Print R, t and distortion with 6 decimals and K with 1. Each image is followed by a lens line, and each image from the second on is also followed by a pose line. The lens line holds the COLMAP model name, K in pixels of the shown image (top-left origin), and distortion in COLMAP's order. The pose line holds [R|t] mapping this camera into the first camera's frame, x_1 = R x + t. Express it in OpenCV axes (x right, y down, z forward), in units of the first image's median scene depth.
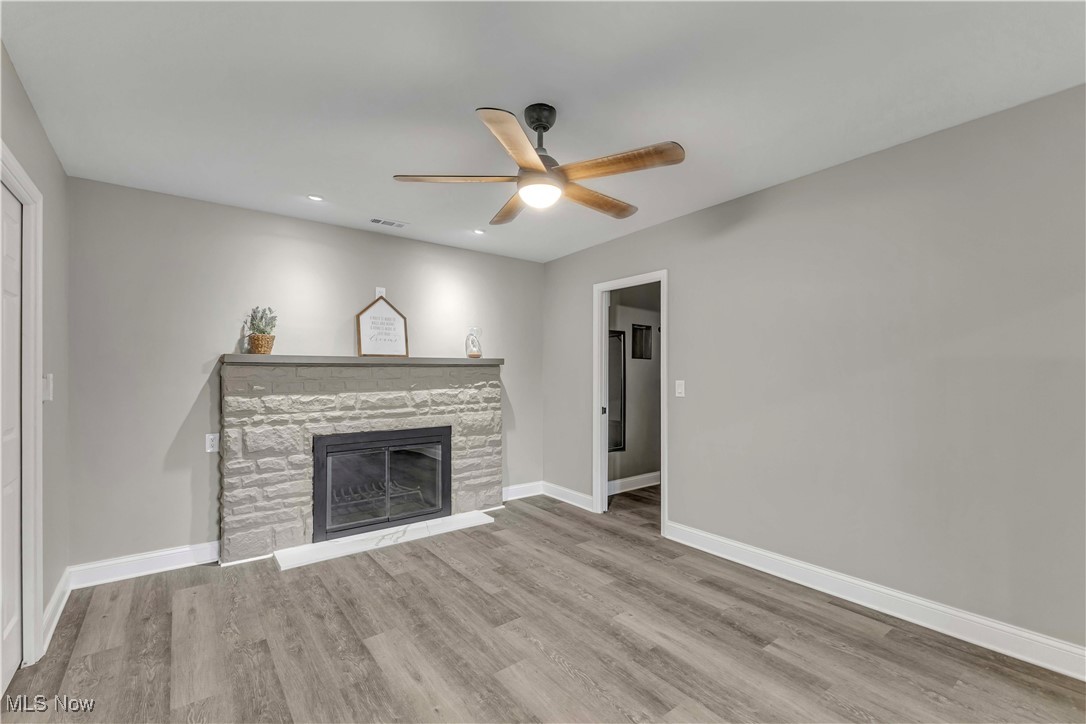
lens RADIAL K [[464.0, 0, 528.8], [0, 464.0, 369.0], [0, 0, 1]] dist [0.001450, 0.000088]
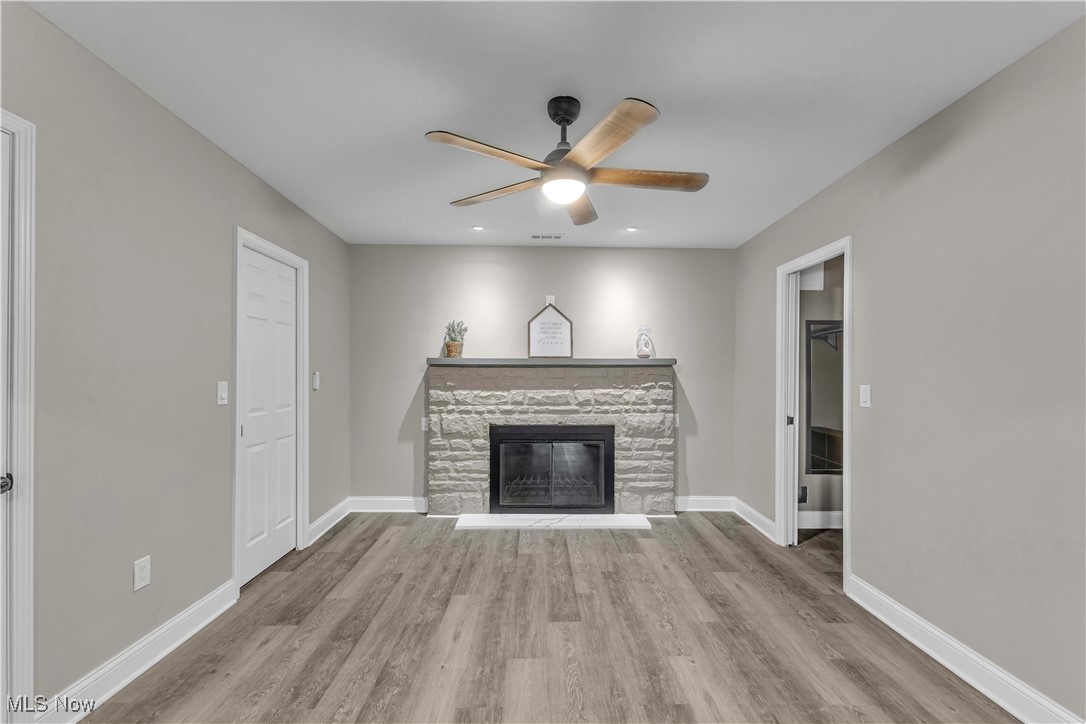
lens RADIAL K [[456.0, 0, 541.4], [0, 456.0, 371.7], [0, 0, 1]] dist [0.000128, 0.000089]
pose [[0.808014, 0.003031, -0.589155, 0.361765], [-0.000806, 0.999992, 0.004039, 0.001397], [0.589163, -0.002789, 0.808010, 0.129501]]
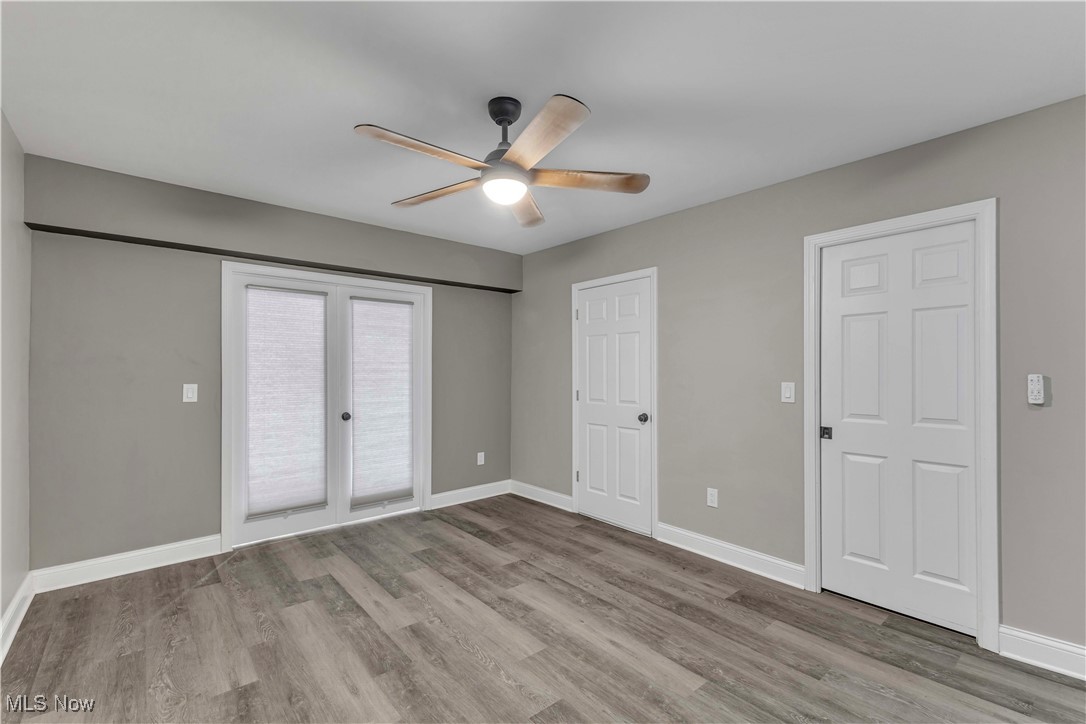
lens RADIAL K [[455.1, 0, 541.3], [0, 455.1, 368.5], [0, 0, 1]] dist [0.000853, 0.000123]
pose [[-0.996883, 0.000782, -0.078895, 0.014721], [0.001570, 0.999950, -0.009925, 0.003233], [0.078883, -0.010017, -0.996834, 1.277187]]
